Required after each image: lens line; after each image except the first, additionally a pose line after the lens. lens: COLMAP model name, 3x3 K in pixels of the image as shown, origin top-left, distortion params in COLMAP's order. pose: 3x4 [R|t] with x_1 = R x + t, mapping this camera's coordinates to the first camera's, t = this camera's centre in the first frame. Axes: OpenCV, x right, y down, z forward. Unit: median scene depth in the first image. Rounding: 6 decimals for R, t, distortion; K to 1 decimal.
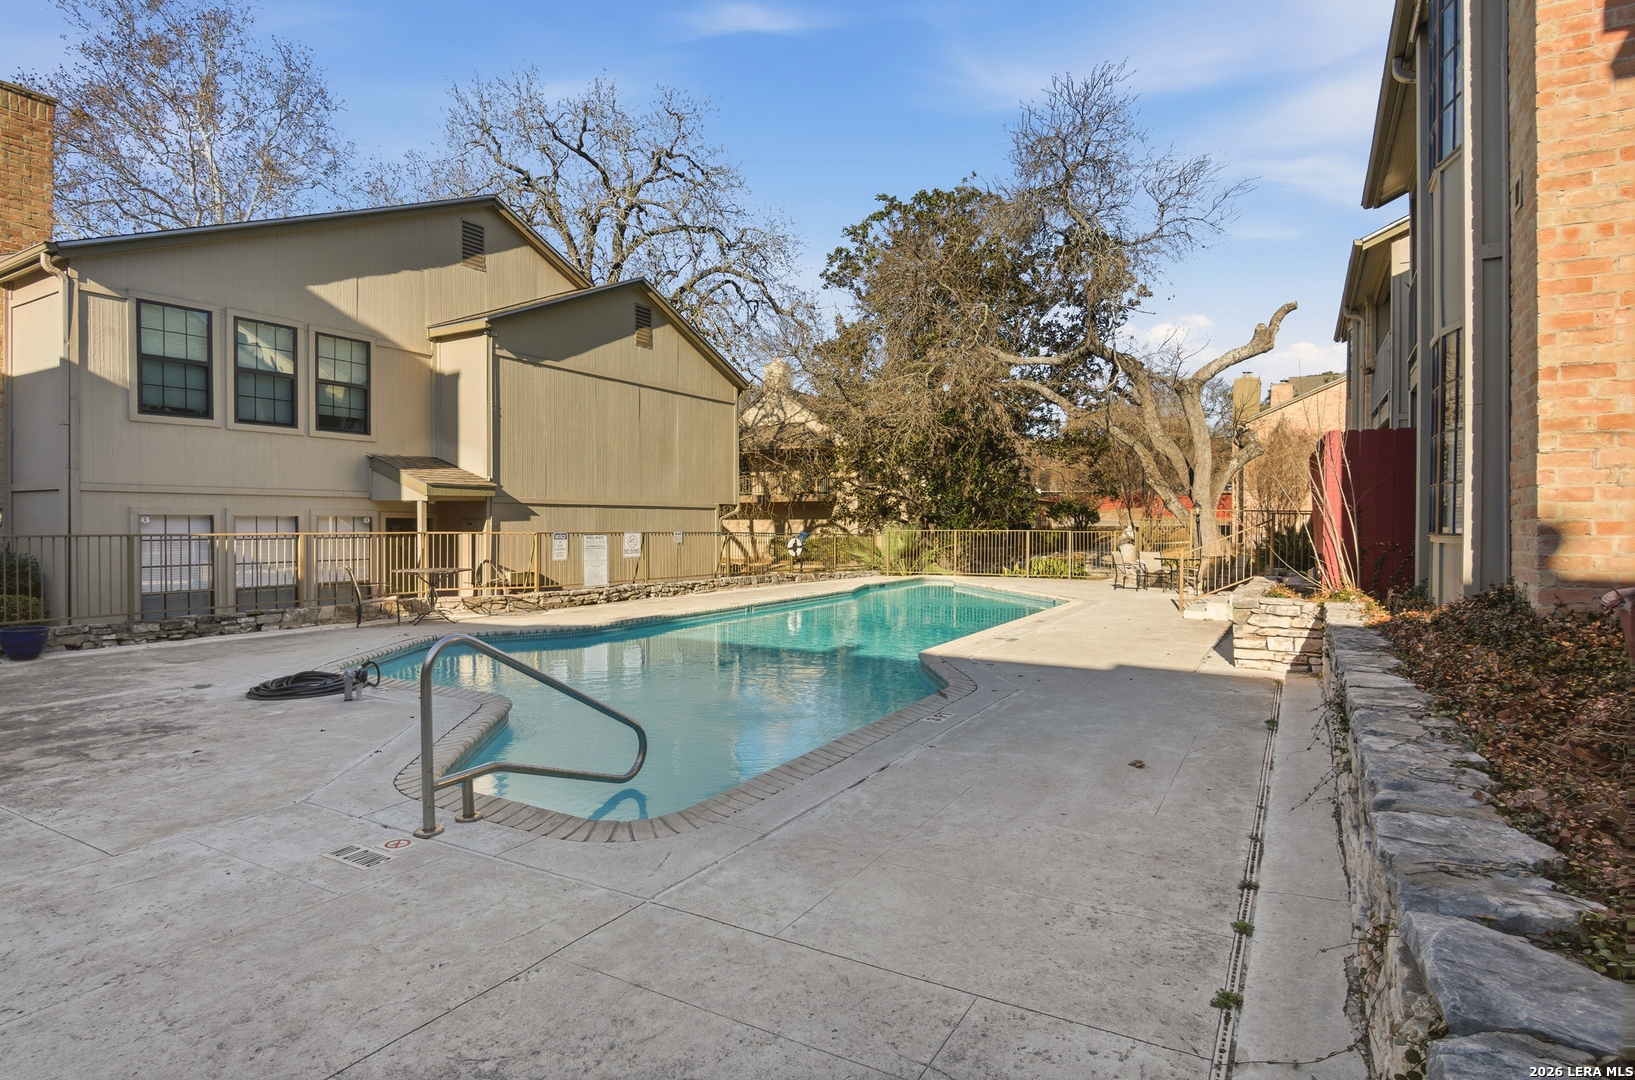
lens RADIAL K [[856.4, 0, 815.9], [0, 856.4, 529.4], [0, 0, 1]] dist [-0.017376, 0.000410]
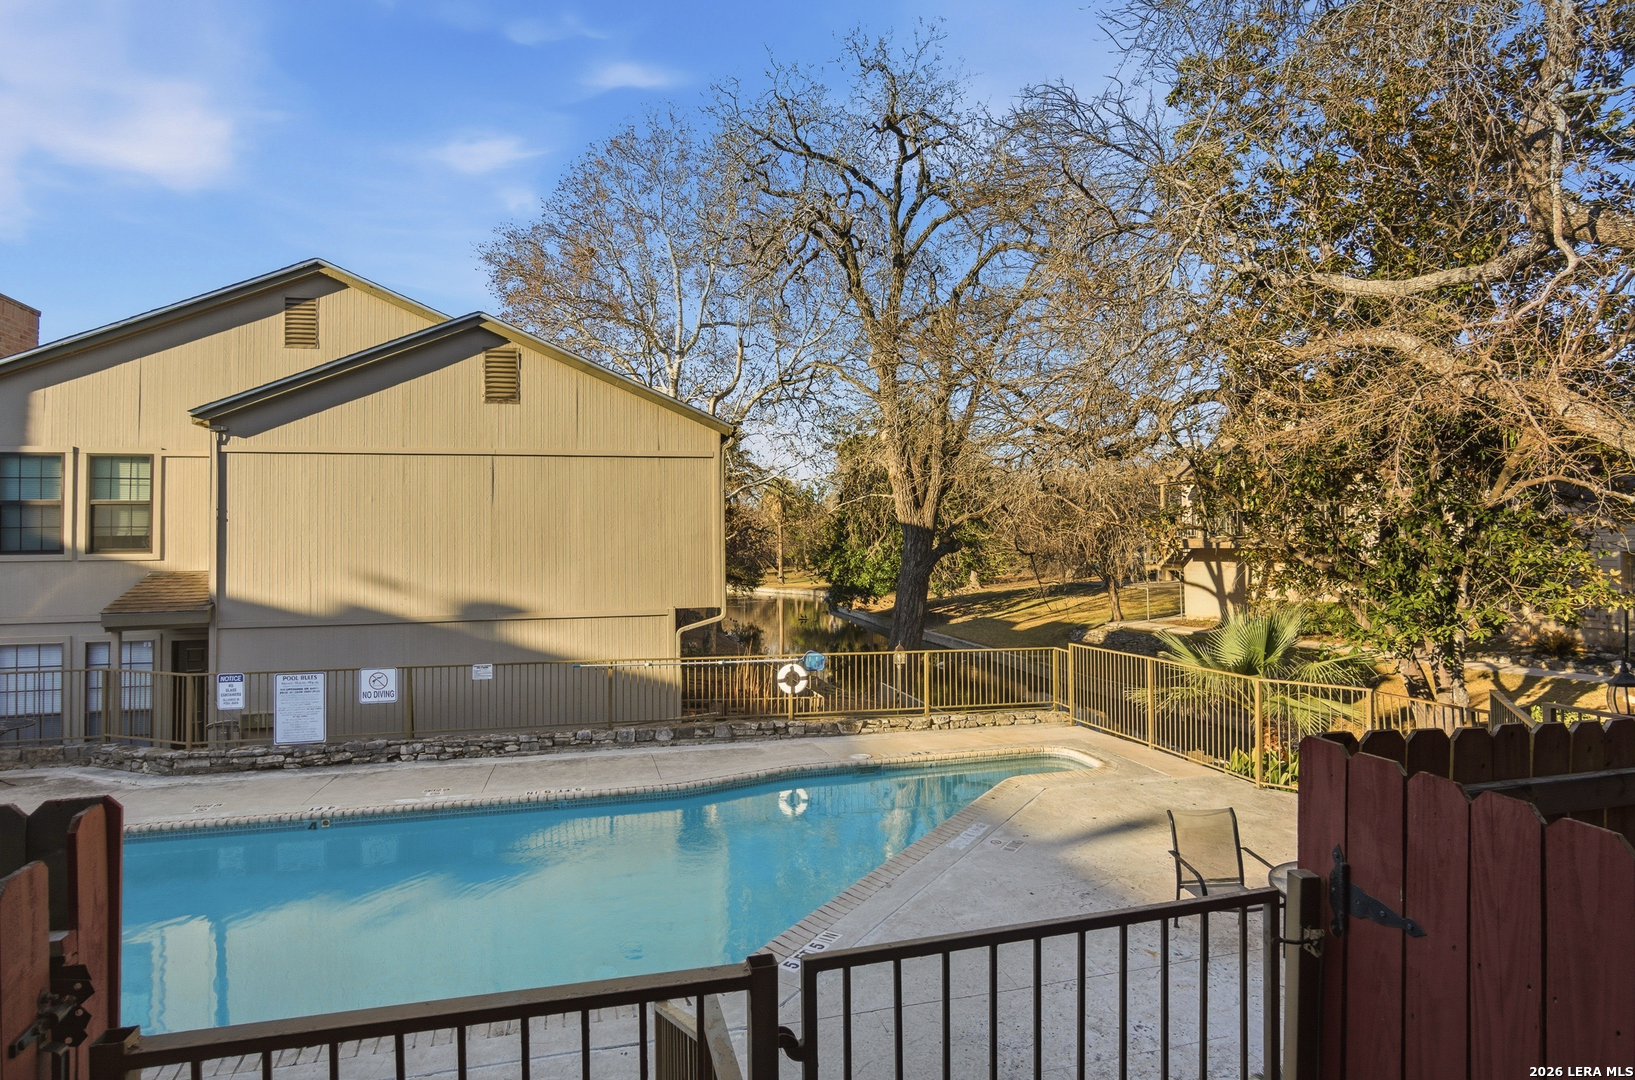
lens RADIAL K [[856.4, 0, 815.9], [0, 856.4, 529.4], [0, 0, 1]] dist [-0.017376, 0.000410]
pose [[0.690516, -0.032910, -0.722568, 0.622260], [0.012019, 0.999349, -0.034030, -0.093167], [0.723217, 0.014814, 0.690462, 0.847451]]
